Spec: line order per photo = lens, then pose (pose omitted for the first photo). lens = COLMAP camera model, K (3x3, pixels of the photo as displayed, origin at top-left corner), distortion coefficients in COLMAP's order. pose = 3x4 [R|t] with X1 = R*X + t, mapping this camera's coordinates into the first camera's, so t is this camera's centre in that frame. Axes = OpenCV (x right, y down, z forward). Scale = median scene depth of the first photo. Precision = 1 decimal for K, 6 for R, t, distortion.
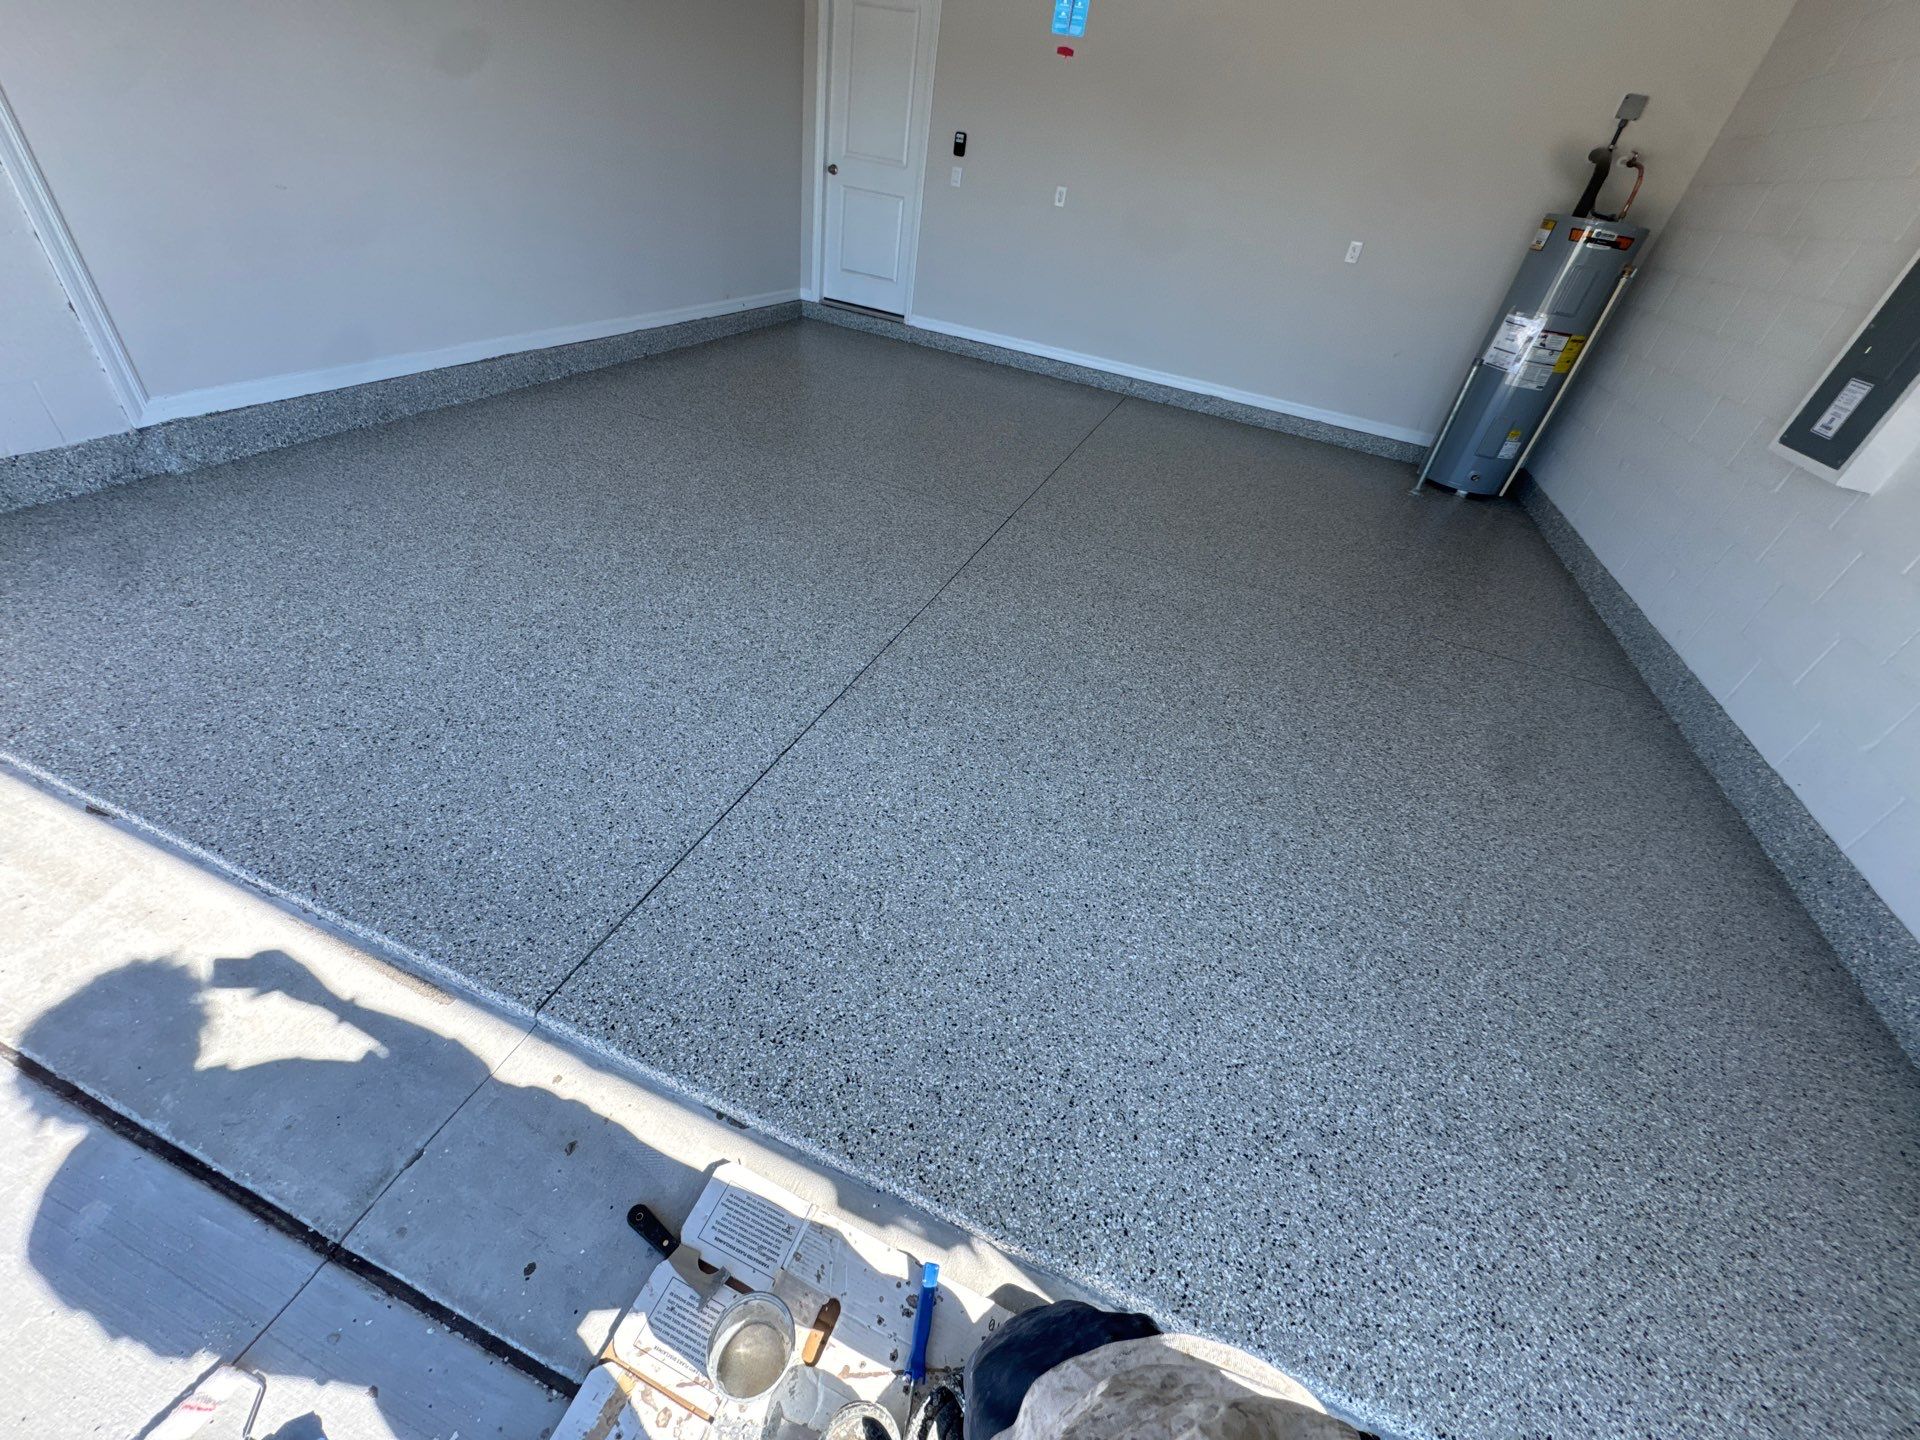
lens RADIAL K [[764.9, 0, 956.3], [0, 764.9, 722.2], [0, 0, 1]] dist [-0.000287, 0.000102]
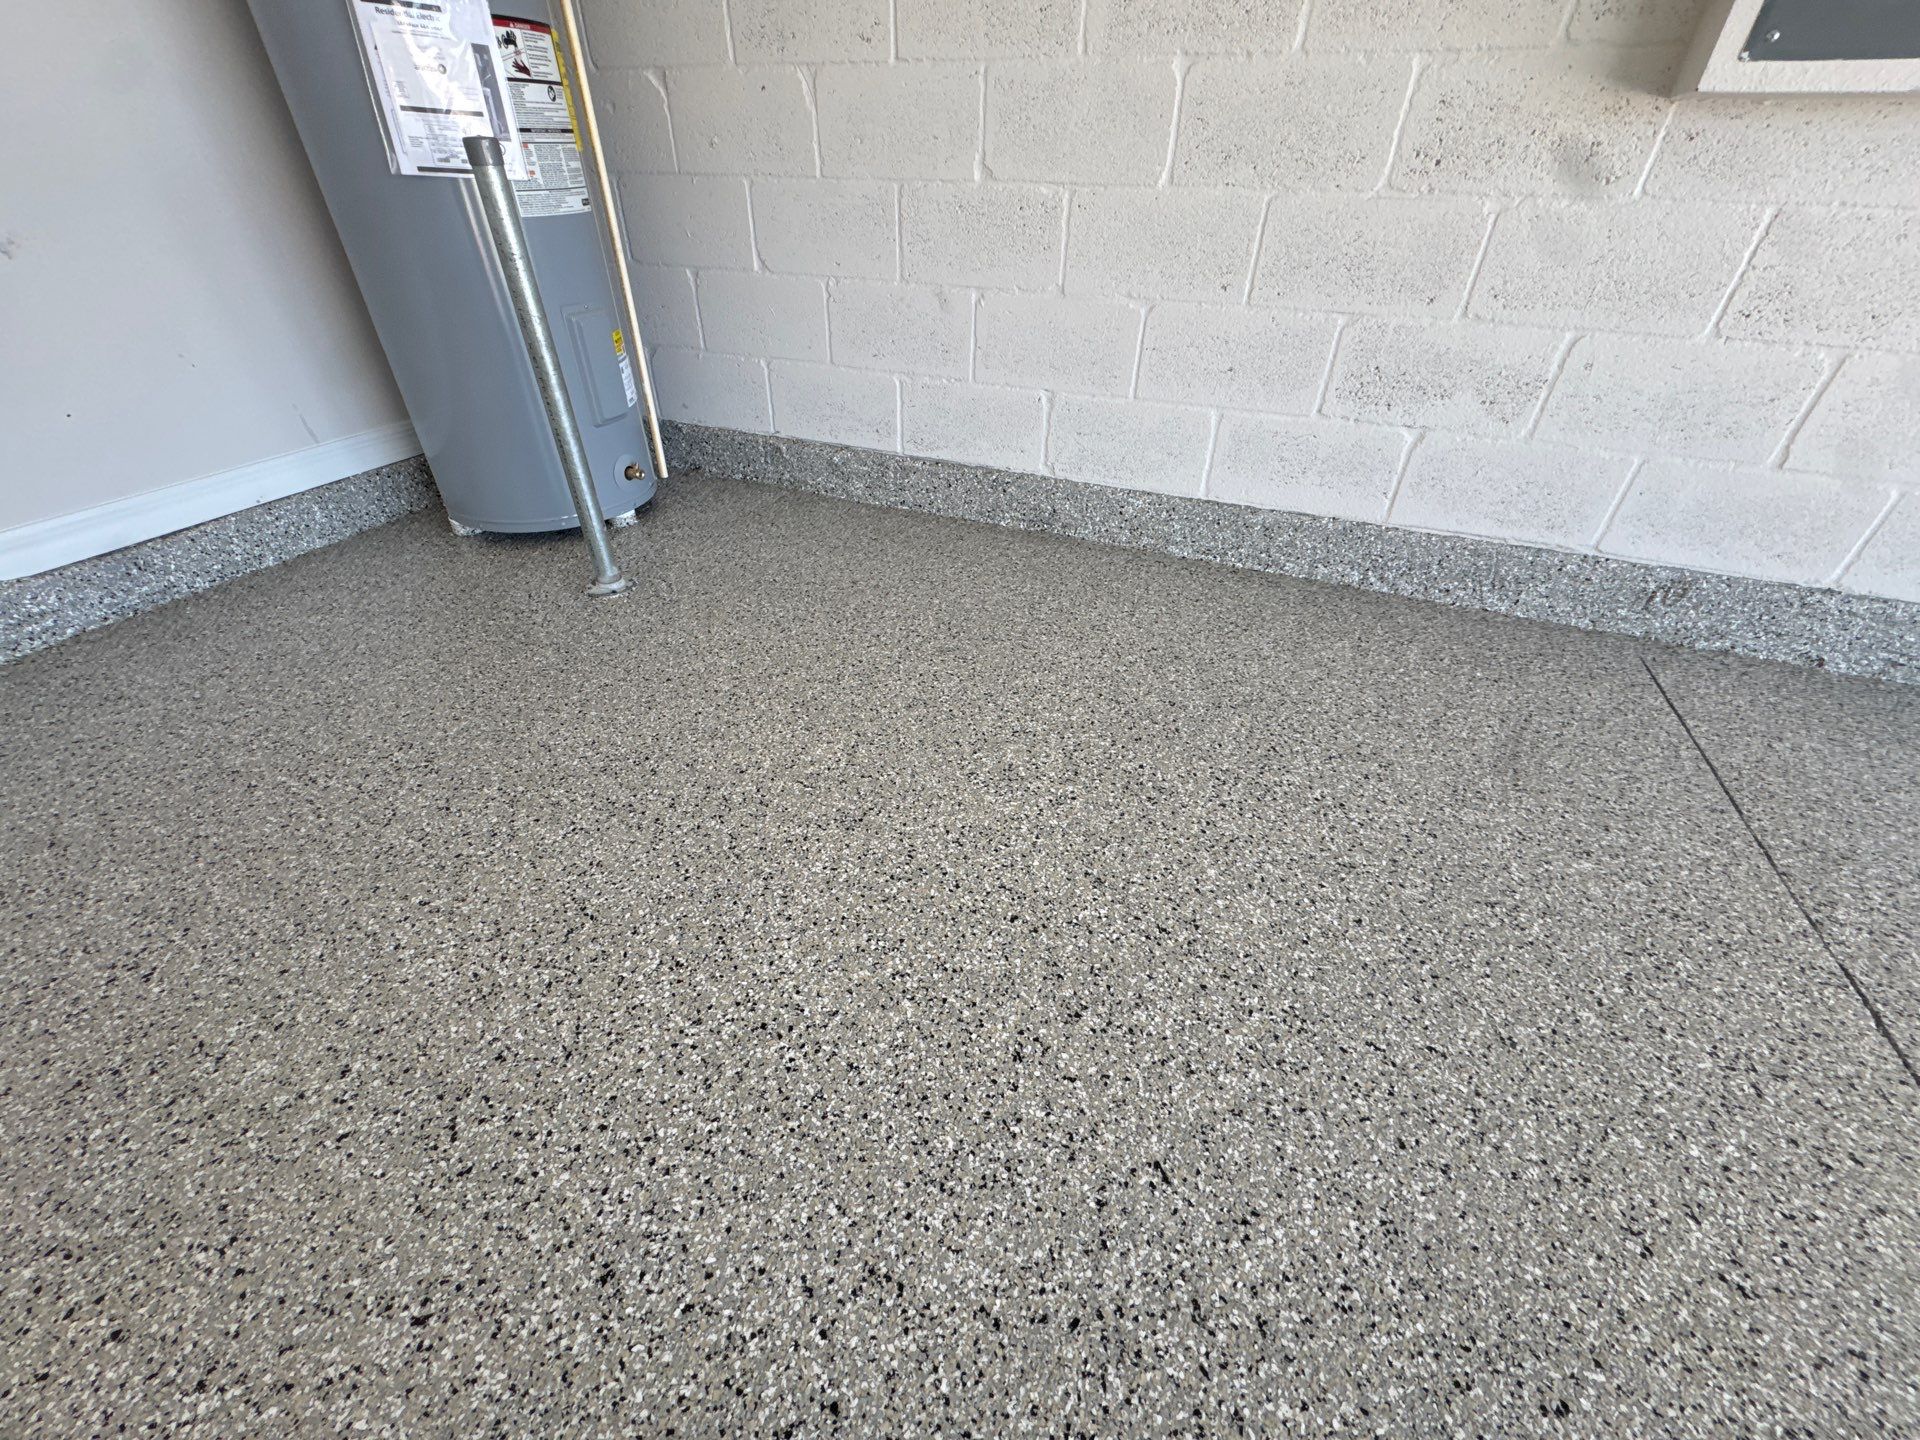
lens RADIAL K [[764.9, 0, 959.5], [0, 764.9, 720.6], [0, 0, 1]] dist [-0.000287, 0.000102]
pose [[0.021367, -0.694821, 0.718866, 0.588670], [0.596001, 0.586149, 0.548828, -0.682935], [-0.802699, 0.416718, 0.426638, 1.421859]]
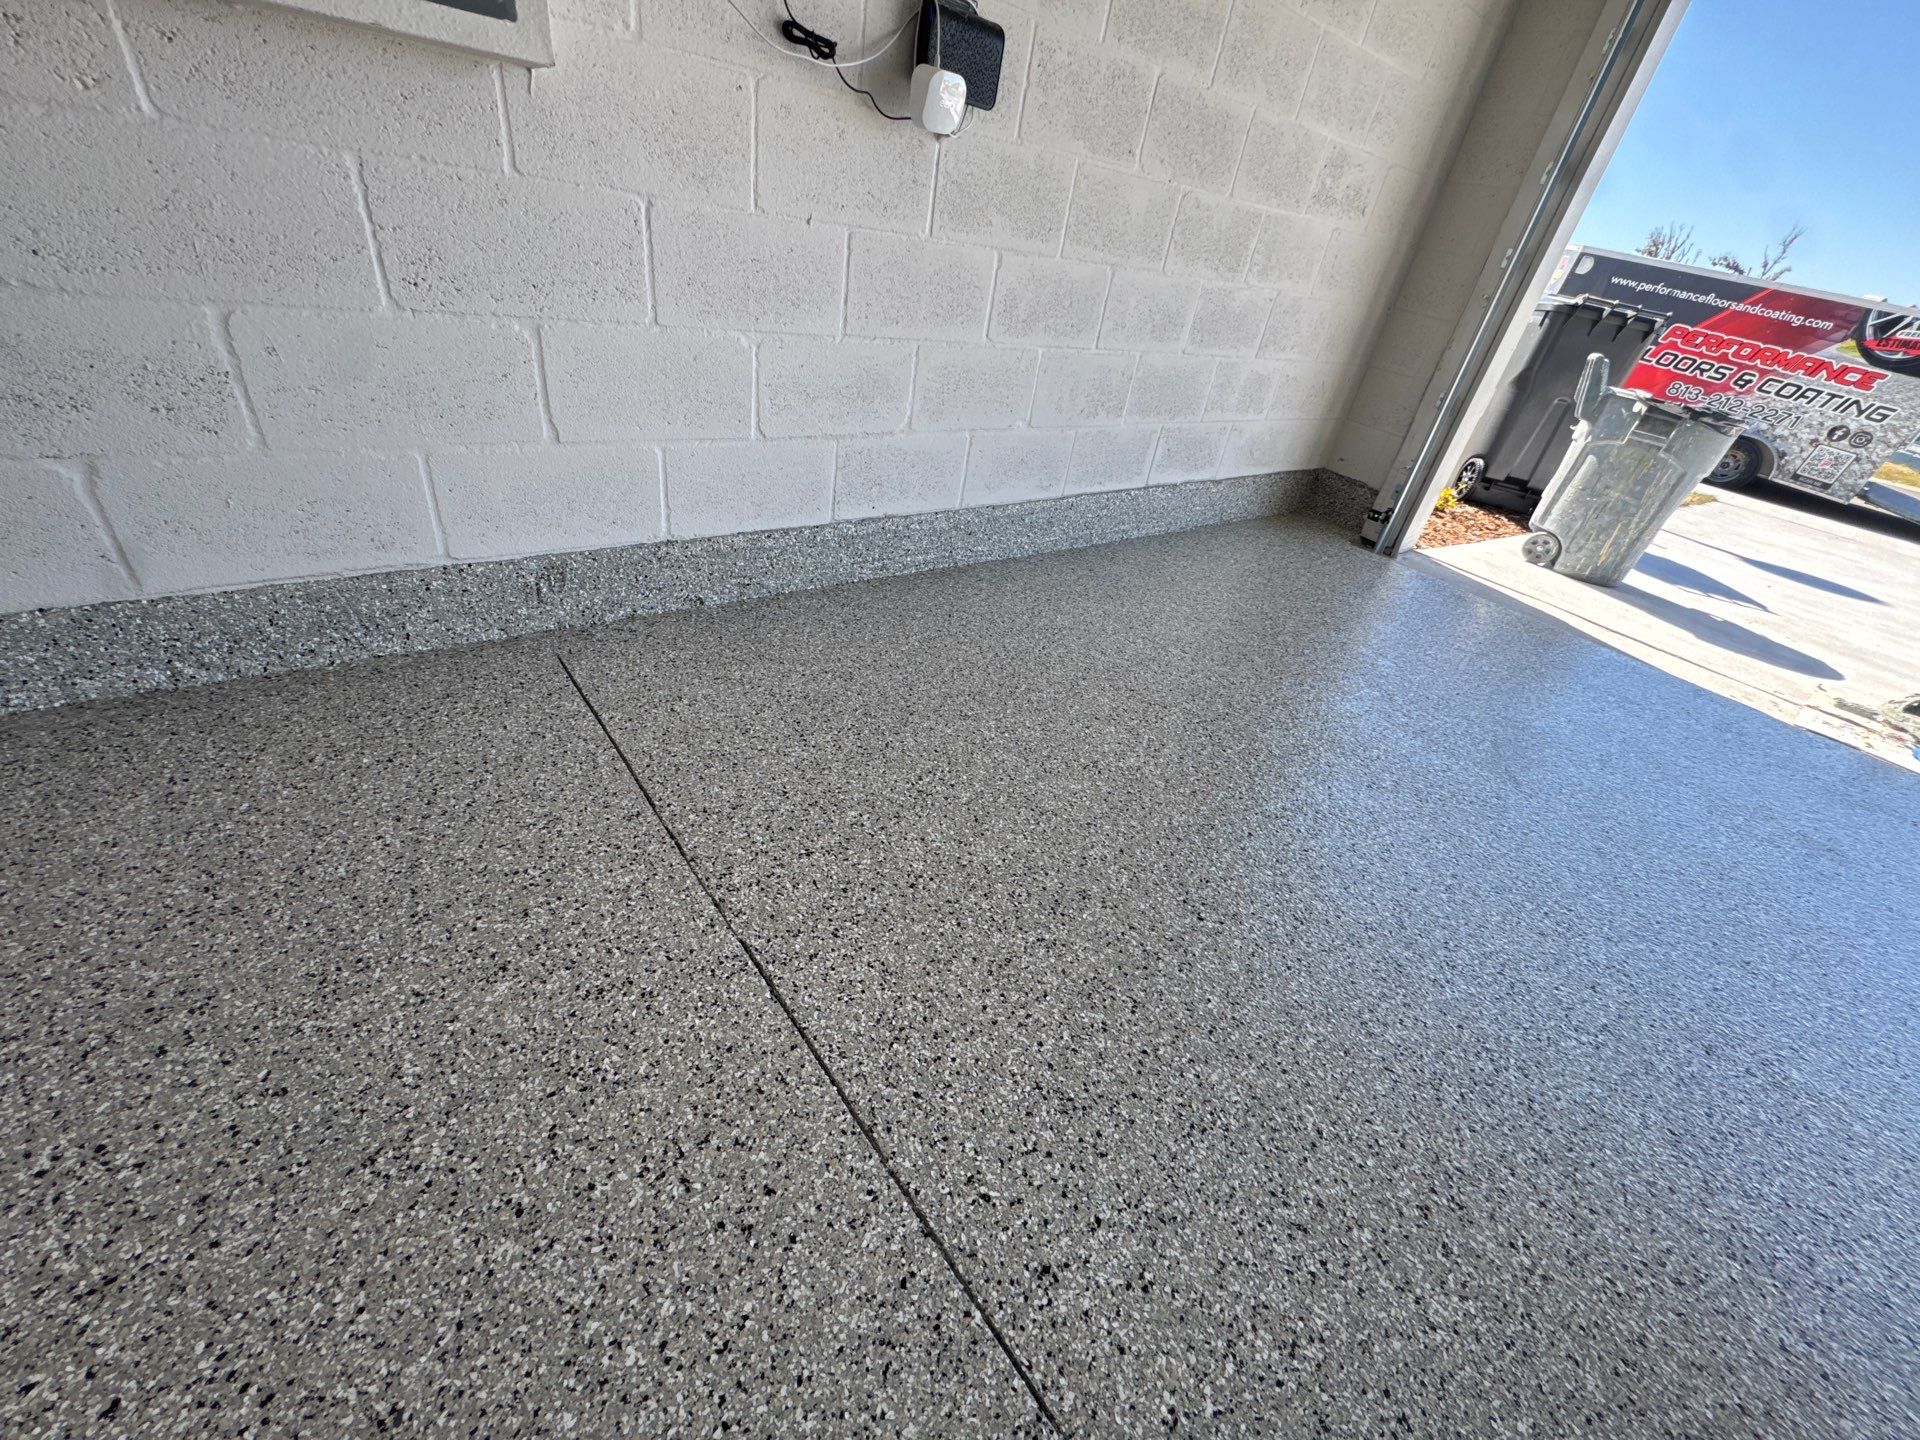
lens RADIAL K [[764.9, 0, 958.2], [0, 764.9, 722.5], [0, 0, 1]] dist [-0.000287, 0.000102]
pose [[-0.815530, -0.506192, 0.280501, 0.641209], [0.101512, 0.352056, 0.930458, -0.538454], [-0.569742, 0.787290, -0.235728, 1.226304]]
